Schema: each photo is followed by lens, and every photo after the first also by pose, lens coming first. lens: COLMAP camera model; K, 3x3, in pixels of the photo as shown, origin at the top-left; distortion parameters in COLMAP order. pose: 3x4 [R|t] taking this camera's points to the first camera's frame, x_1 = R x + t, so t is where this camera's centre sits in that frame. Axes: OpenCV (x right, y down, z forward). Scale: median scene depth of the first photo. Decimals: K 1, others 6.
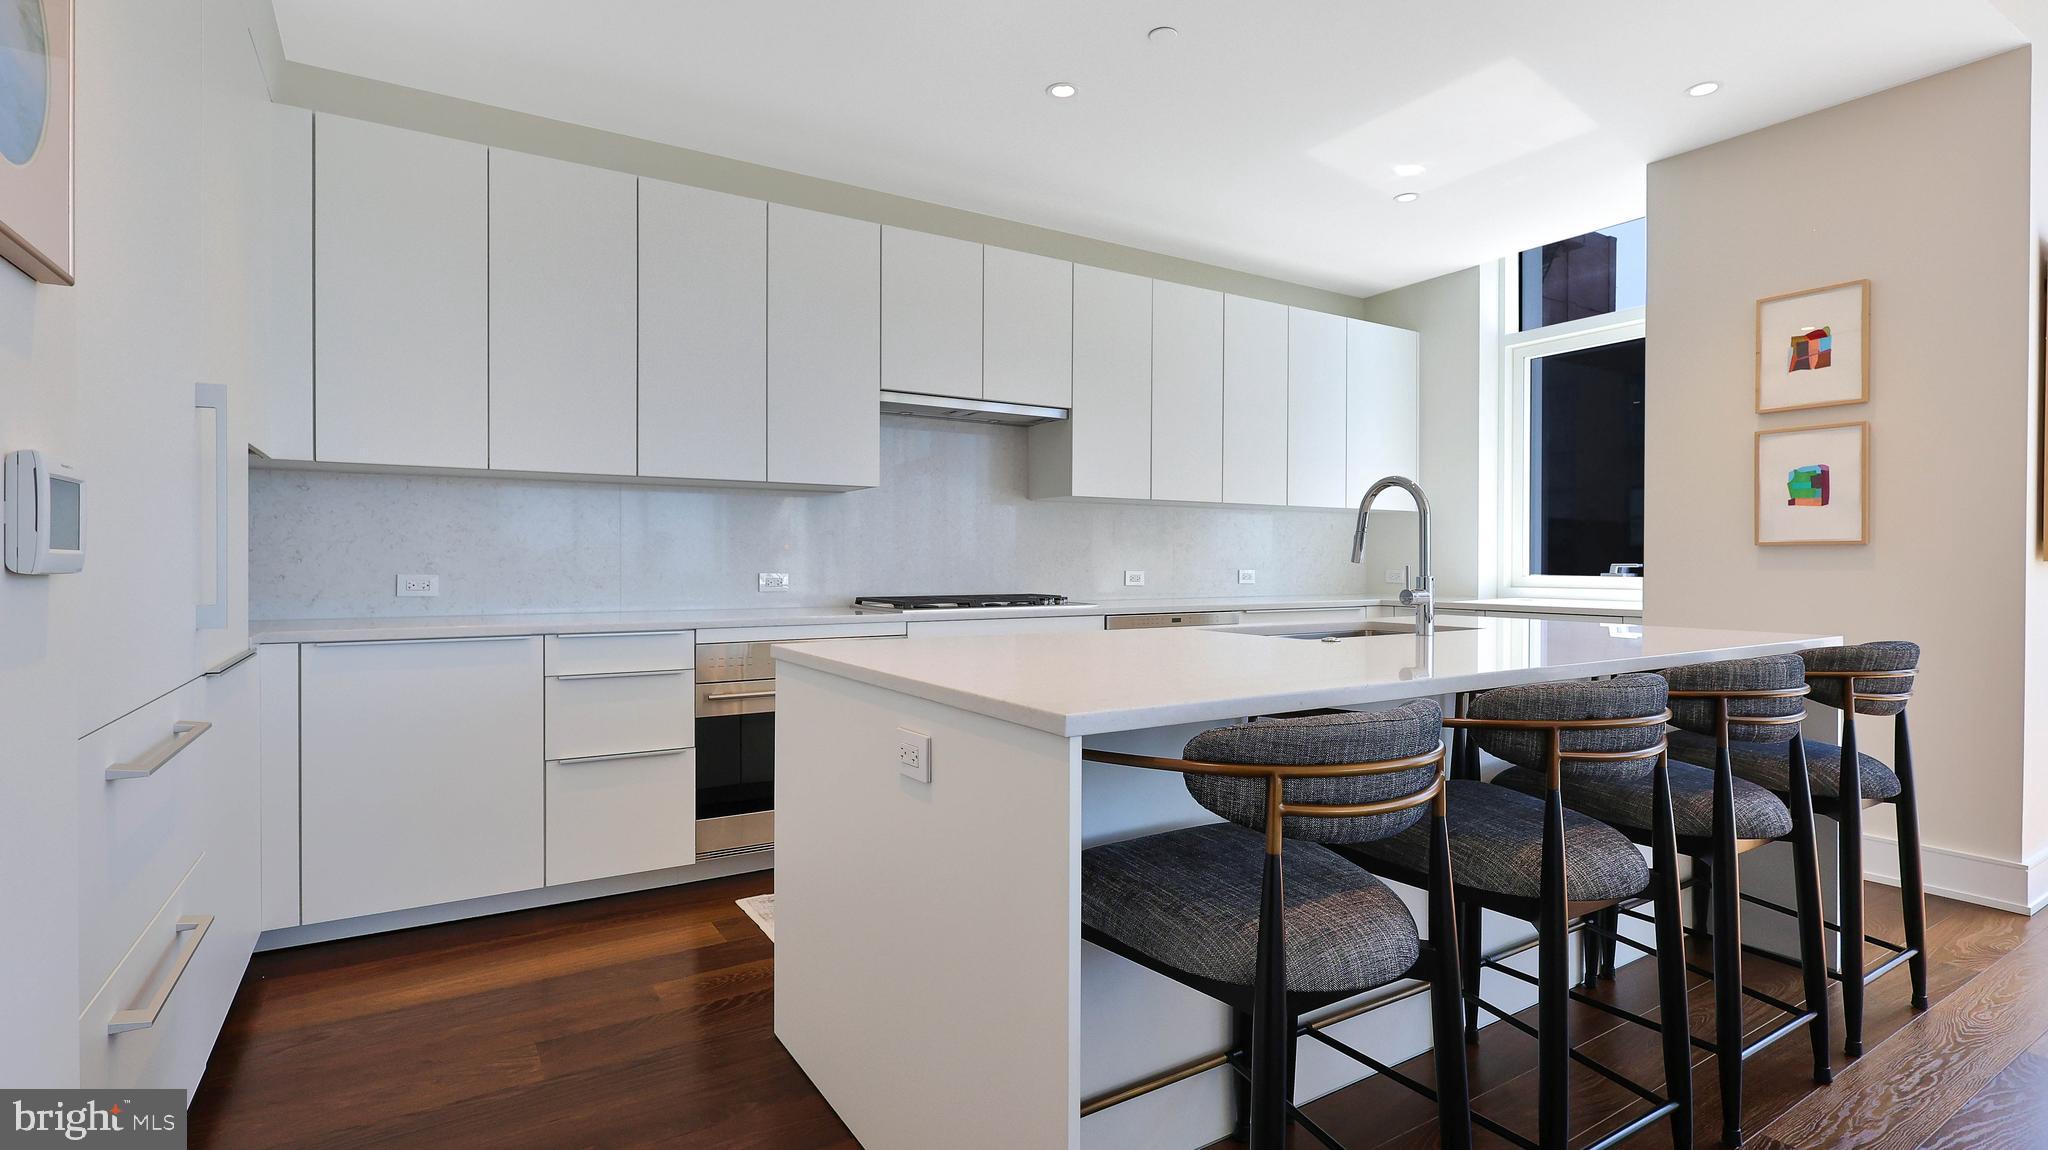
lens RADIAL K [[958.7, 0, 1025.2], [0, 958.7, 569.2], [0, 0, 1]] dist [-0.002427, -0.000108]
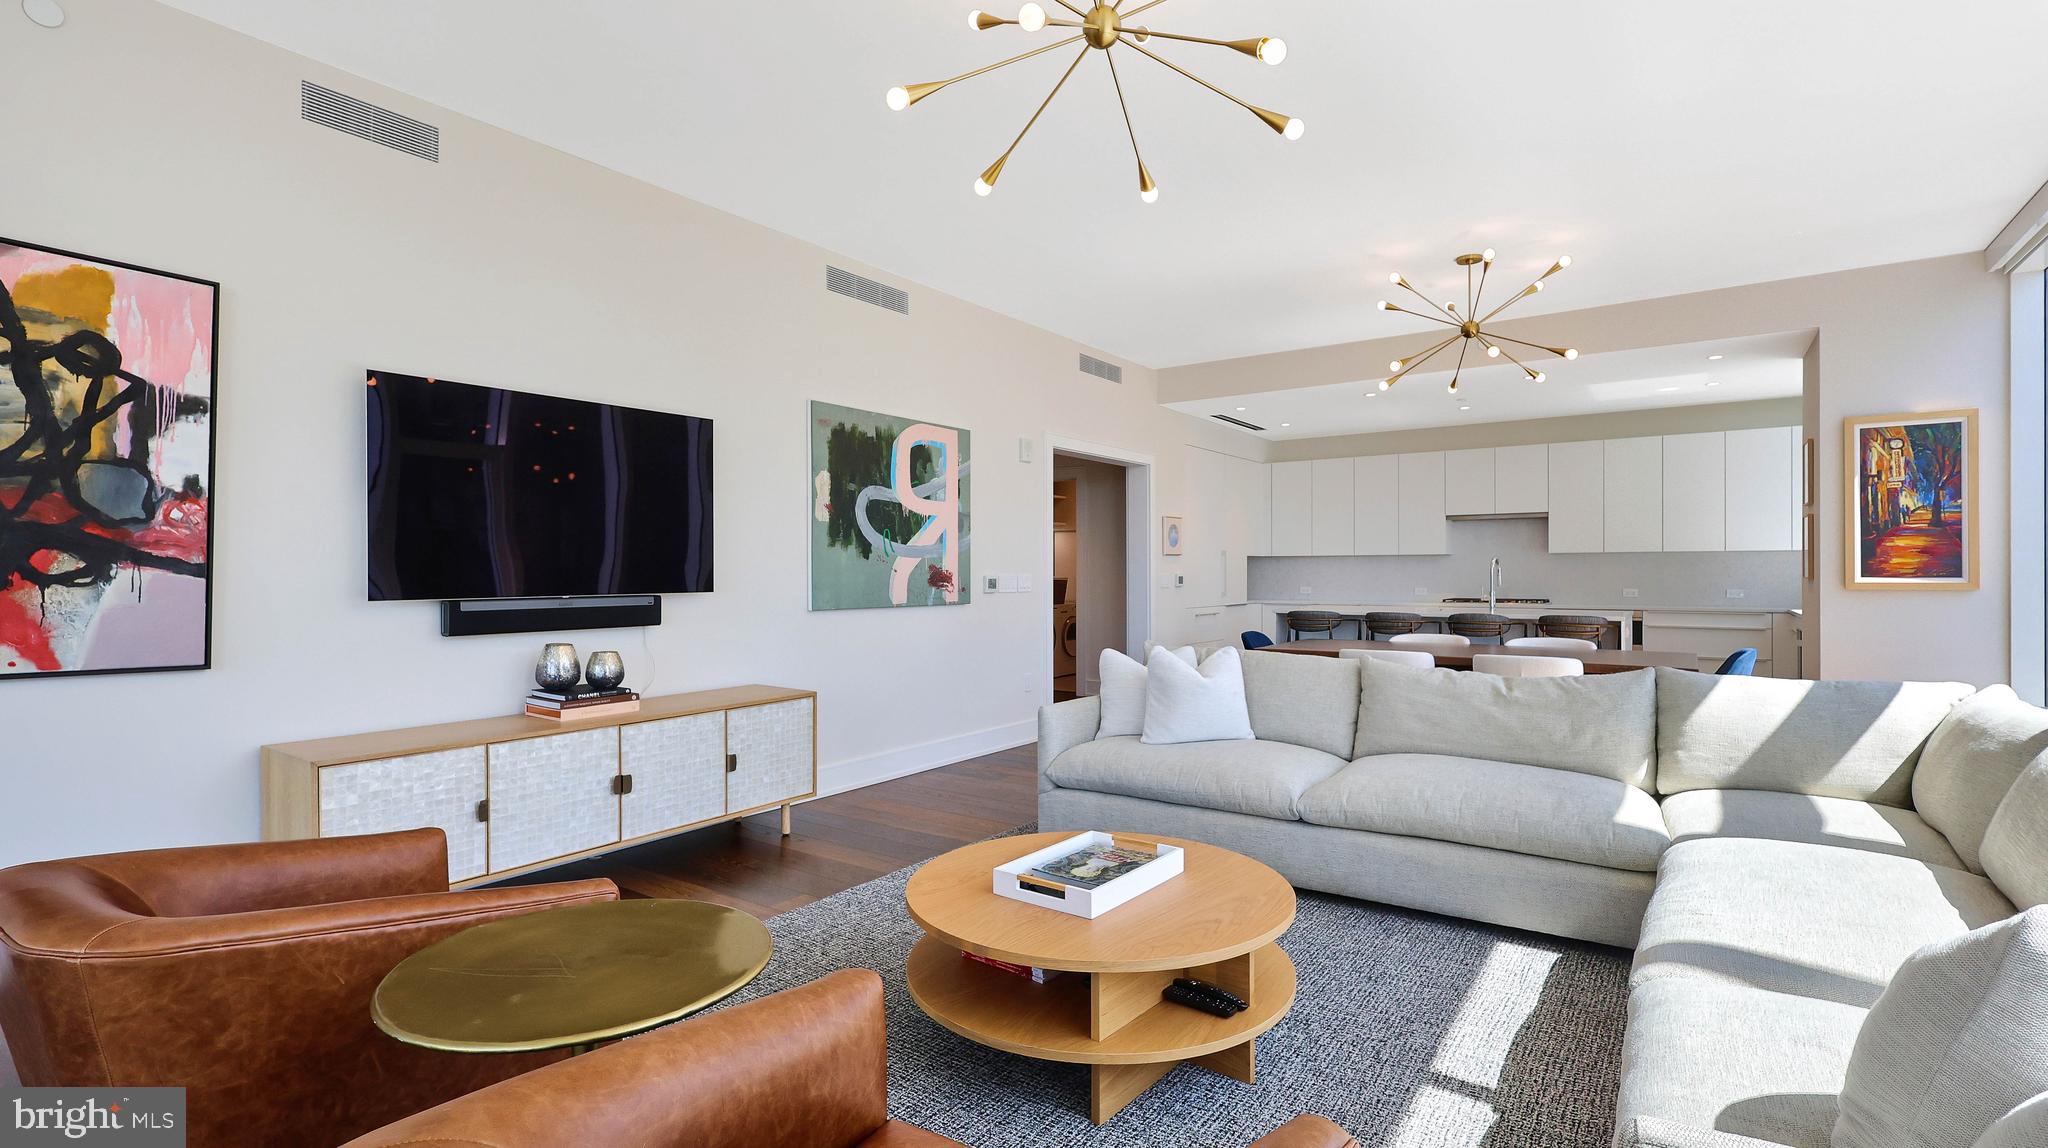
lens RADIAL K [[958.7, 0, 1034.9], [0, 958.7, 572.3], [0, 0, 1]] dist [-0.002427, -0.000108]
pose [[0.399864, -0.002920, -0.916570, 1.859121], [-0.005747, 0.999967, -0.005693, -0.019052], [0.916556, 0.007544, 0.399835, -1.067624]]
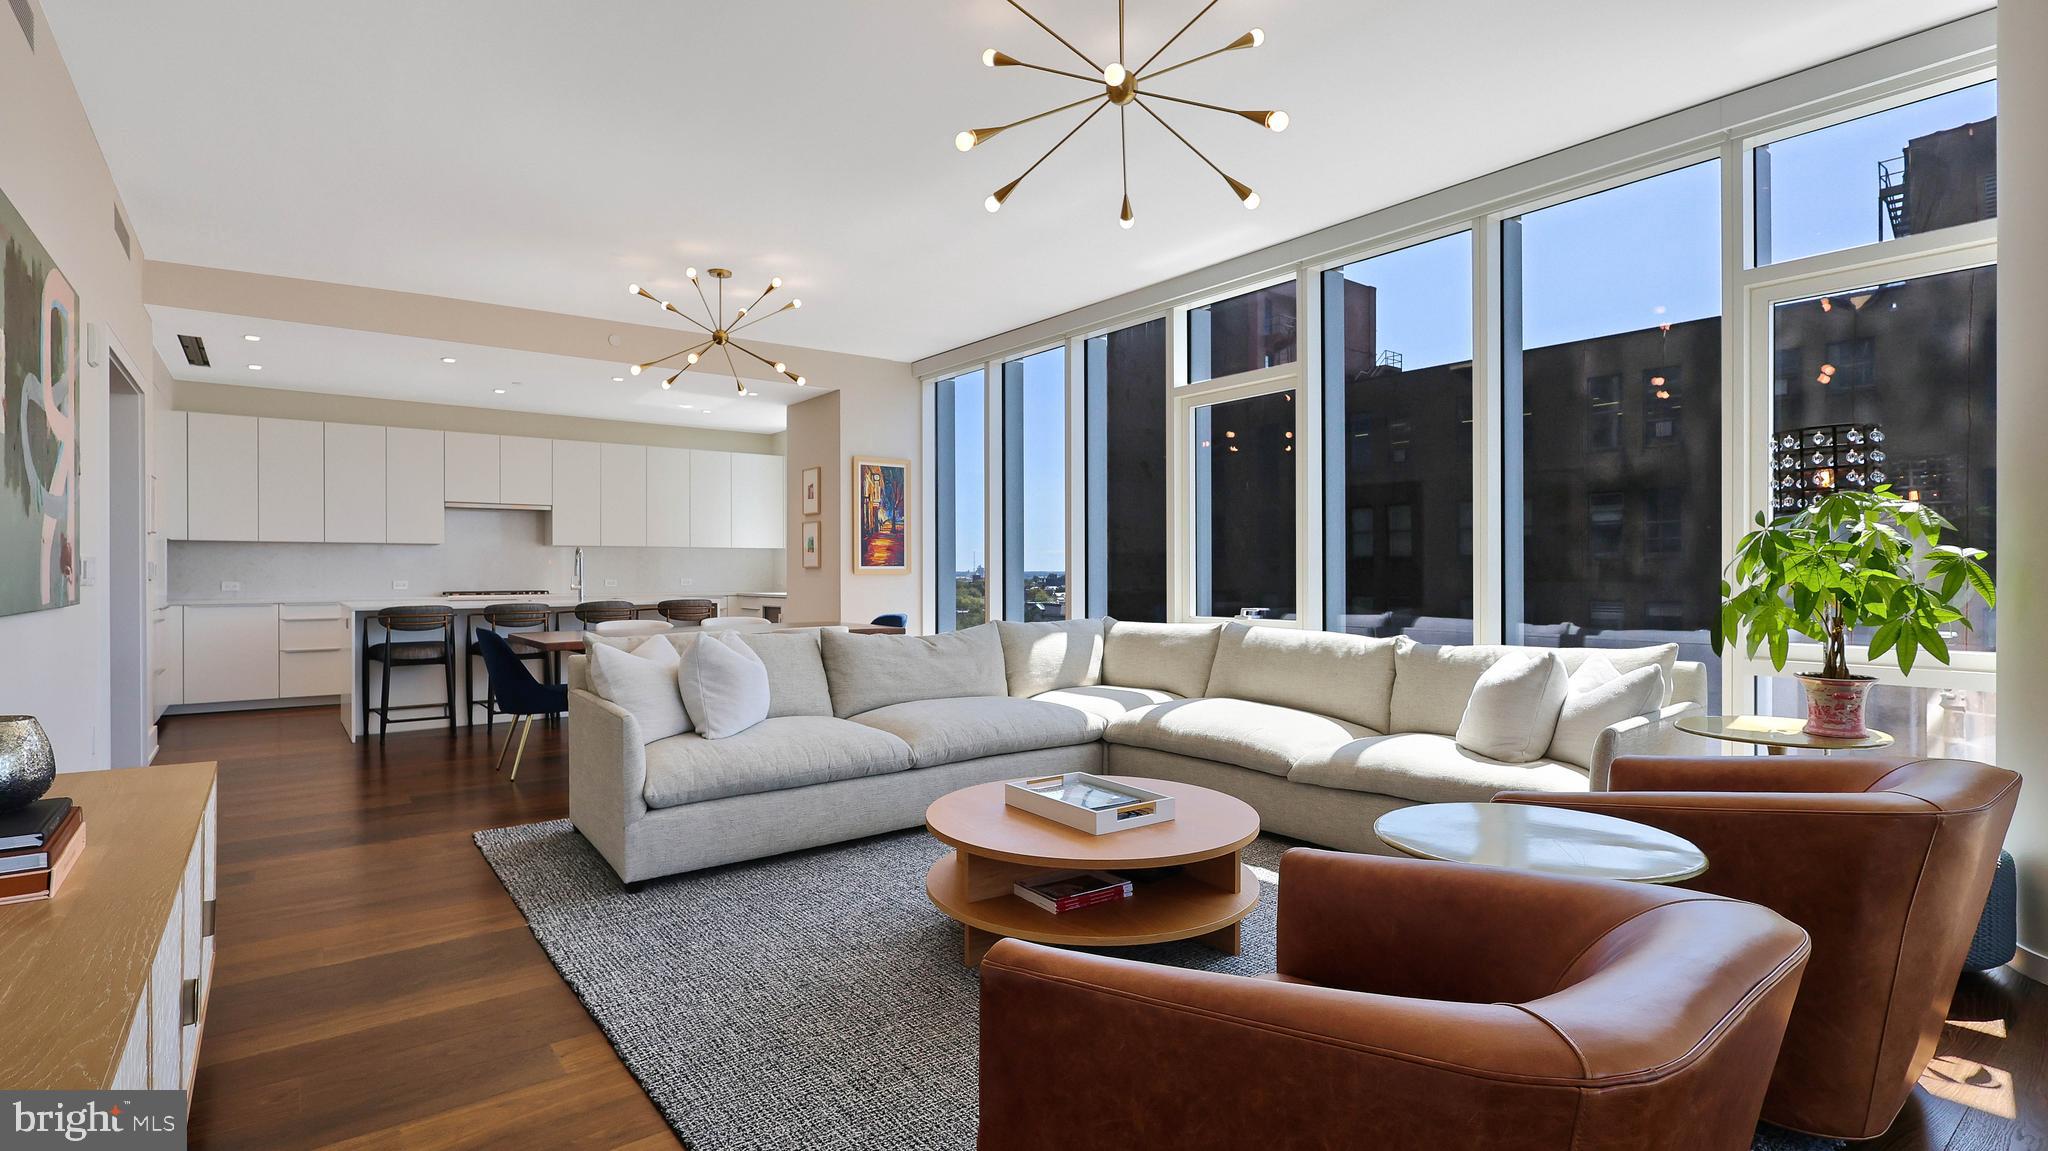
lens RADIAL K [[958.7, 0, 1004.9], [0, 958.7, 571.7], [0, 0, 1]] dist [-0.002427, -0.000108]
pose [[0.996169, -0.004884, 0.087313, 1.079711], [0.005673, 0.999945, -0.008786, 0.009736], [-0.087266, 0.009247, 0.996142, -1.545289]]
